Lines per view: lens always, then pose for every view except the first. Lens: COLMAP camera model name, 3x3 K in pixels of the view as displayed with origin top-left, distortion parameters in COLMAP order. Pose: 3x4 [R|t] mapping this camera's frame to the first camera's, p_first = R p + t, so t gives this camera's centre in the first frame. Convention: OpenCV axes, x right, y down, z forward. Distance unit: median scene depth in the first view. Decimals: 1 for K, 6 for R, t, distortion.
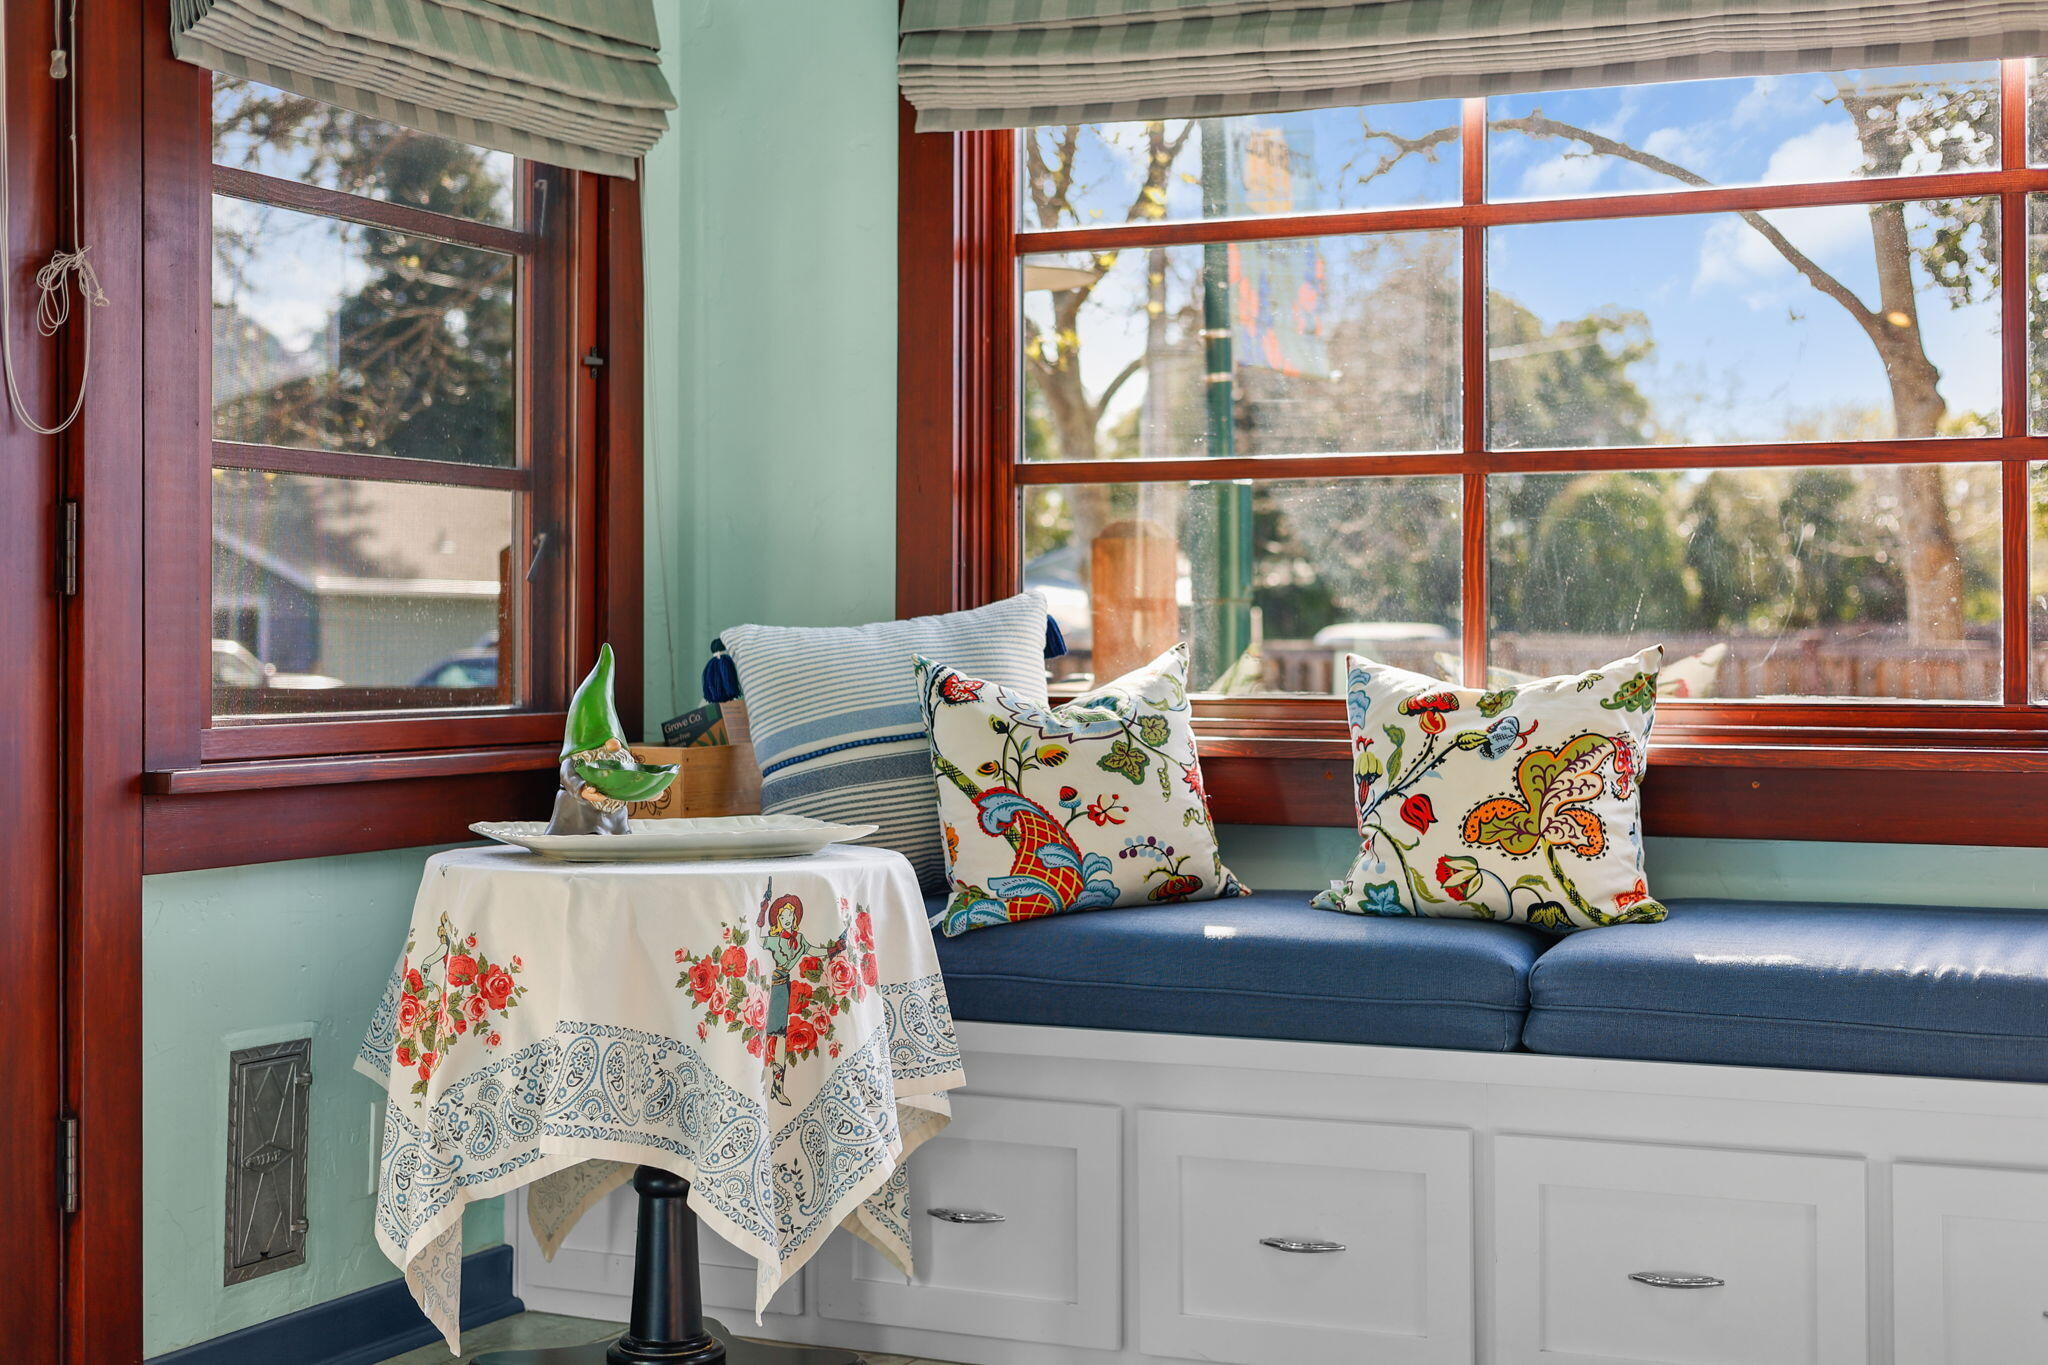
lens RADIAL K [[2876.1, 0, 1022.2], [0, 2876.1, 668.3], [0, 0, 1]] dist [-0.010078, 0.000000]
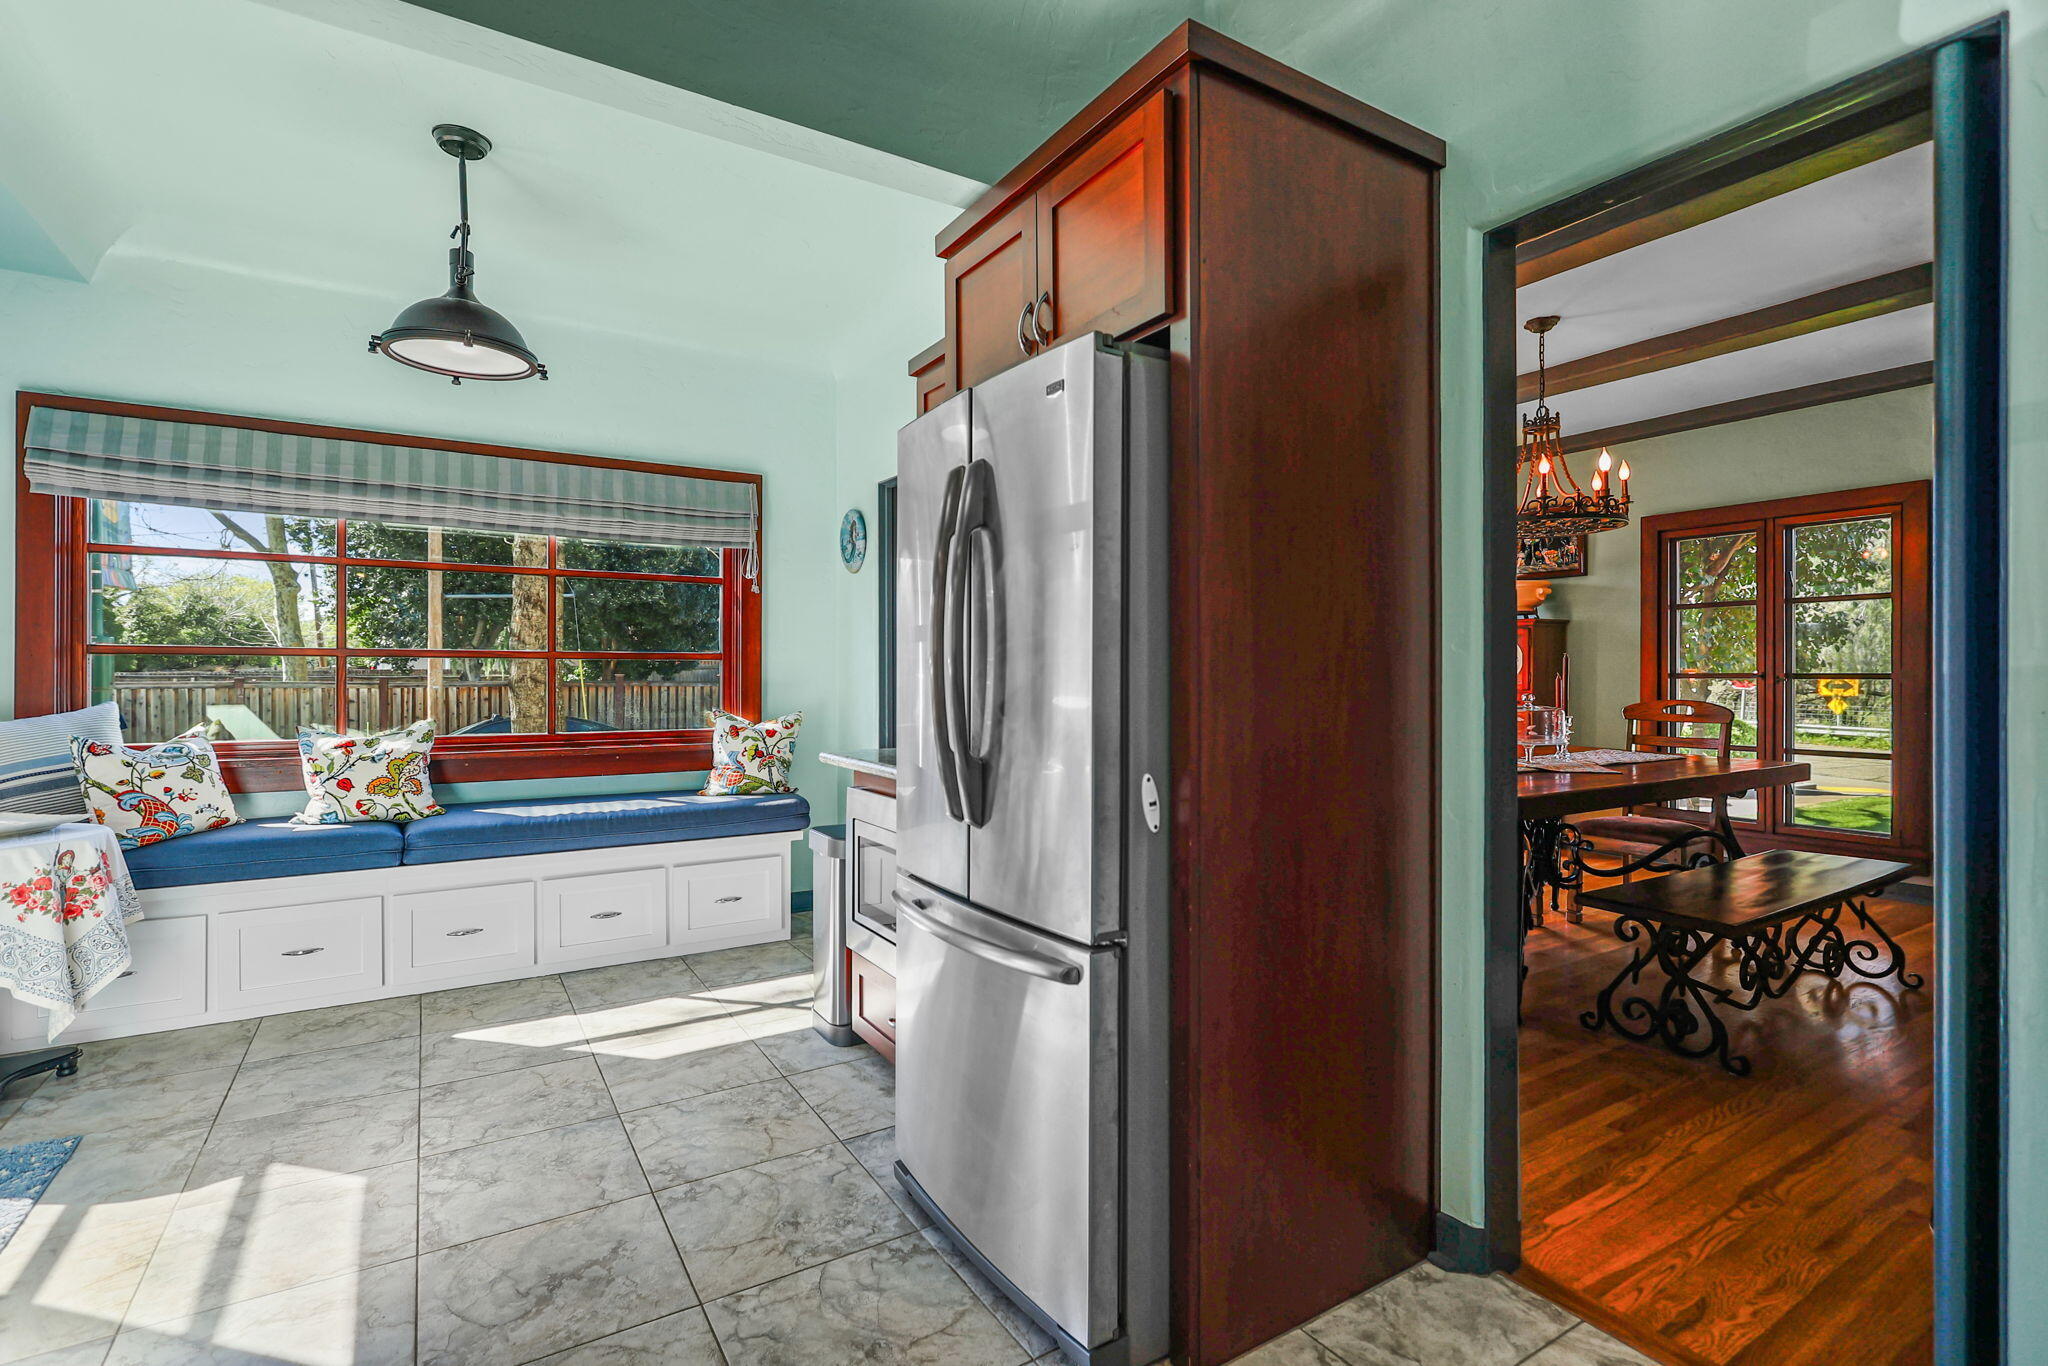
lens RADIAL K [[961.4, 0, 1026.4], [0, 961.4, 684.7], [0, 0, 1]] dist [0.000629, 0.000899]
pose [[0.546142, -0.007419, 0.837660, -0.272095], [0.004114, 0.999972, 0.006174, -0.047745], [-0.837682, 0.000074, 0.546158, -0.044227]]
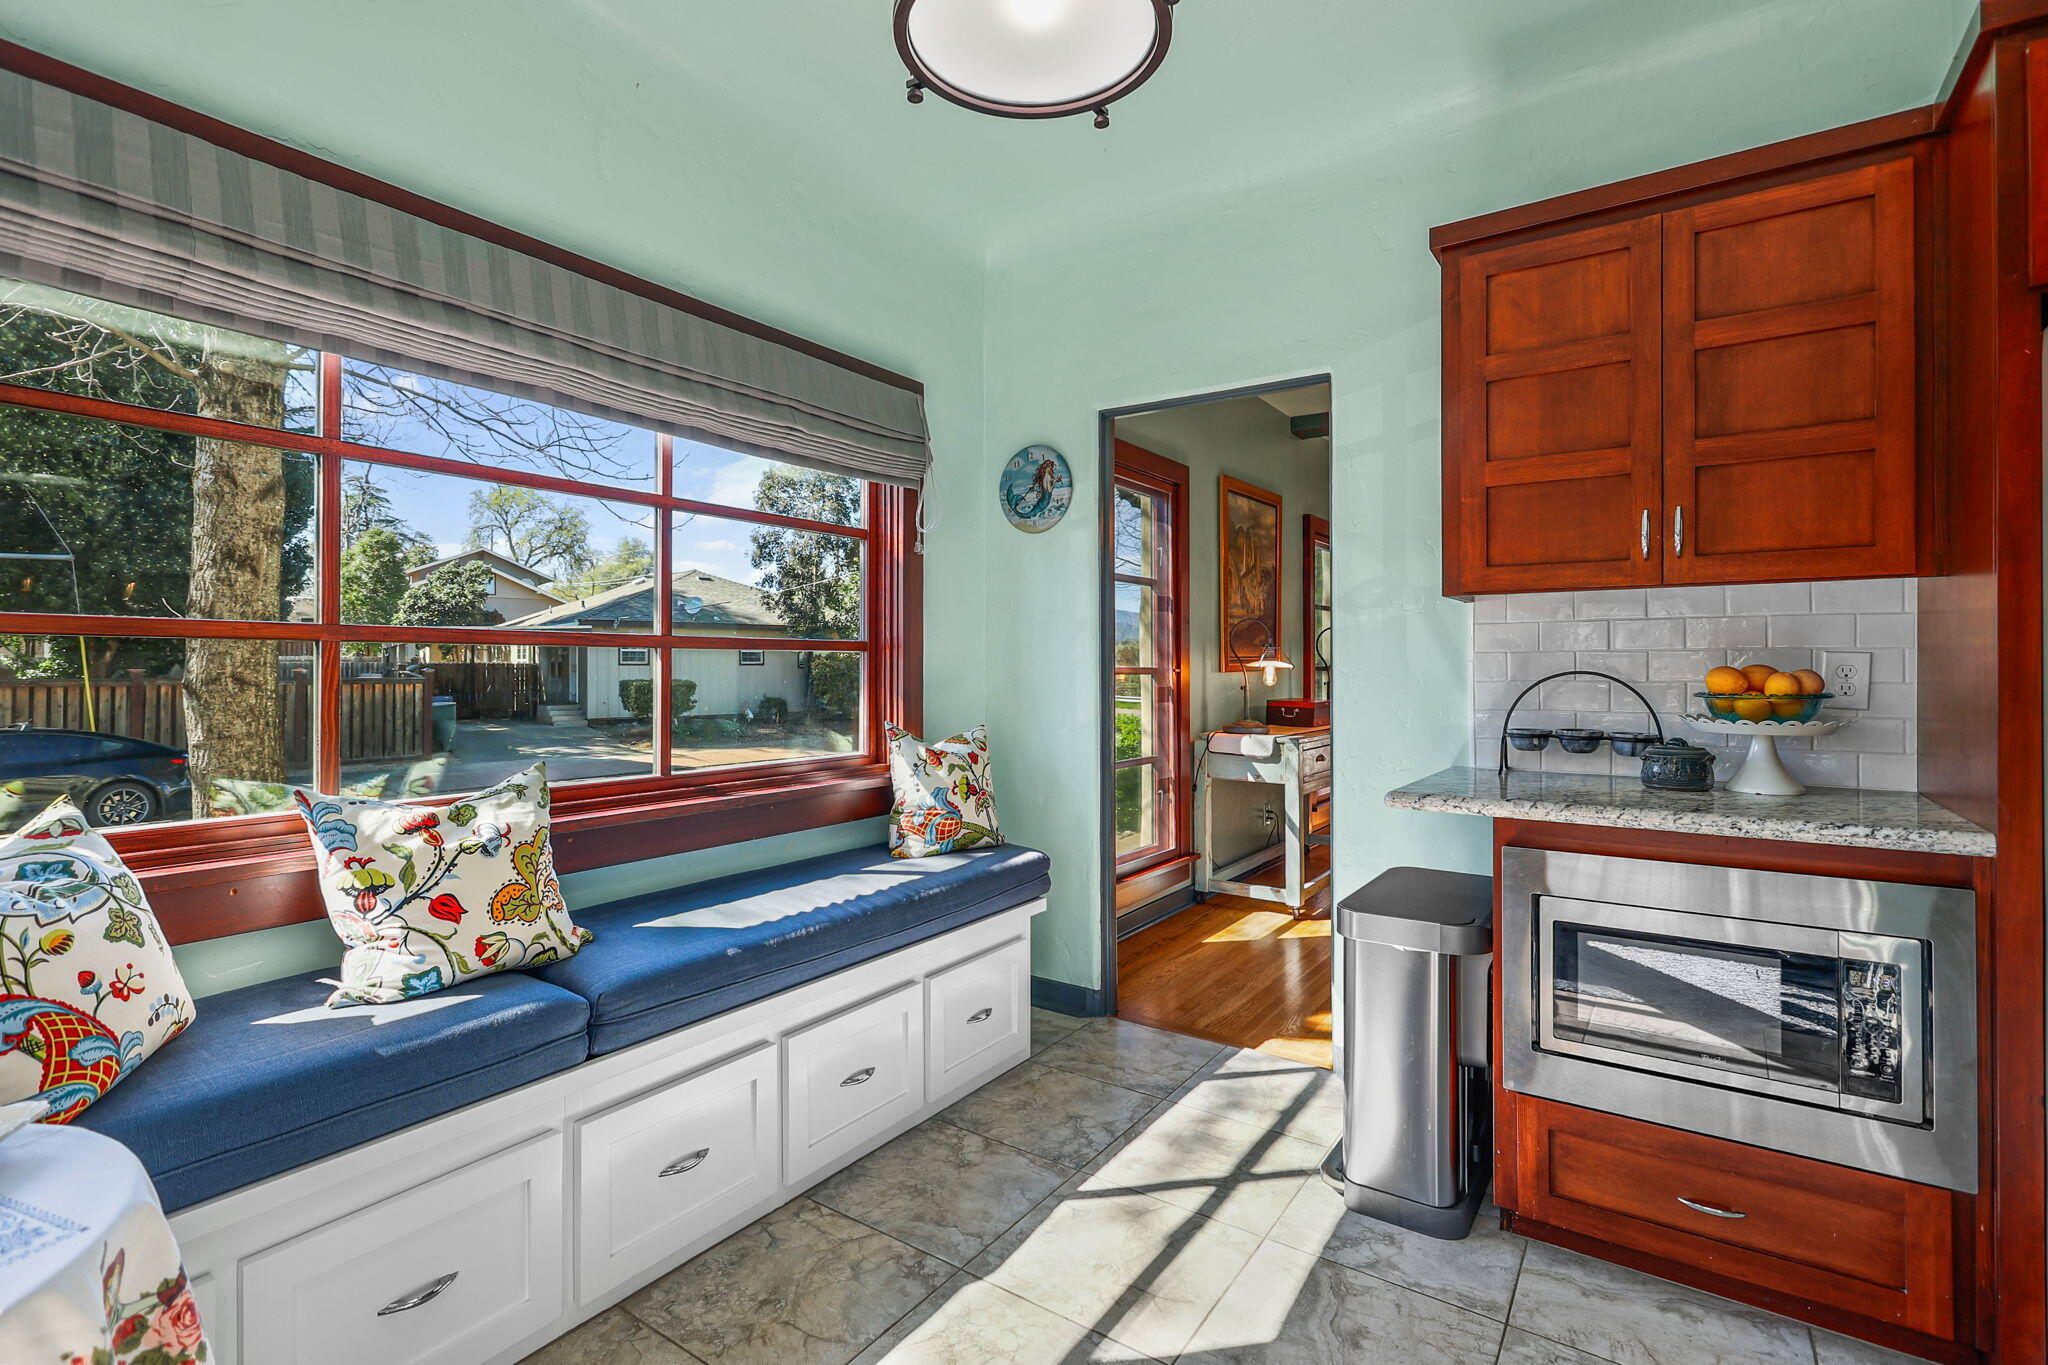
lens RADIAL K [[961.4, 0, 1021.9], [0, 961.4, 670.4], [0, 0, 1]] dist [0.000629, 0.000899]
pose [[0.168180, -0.002137, 0.985754, -0.248049], [0.007202, 0.999974, 0.000939, -0.056341], [-0.985730, 0.006941, 0.168191, 0.660253]]
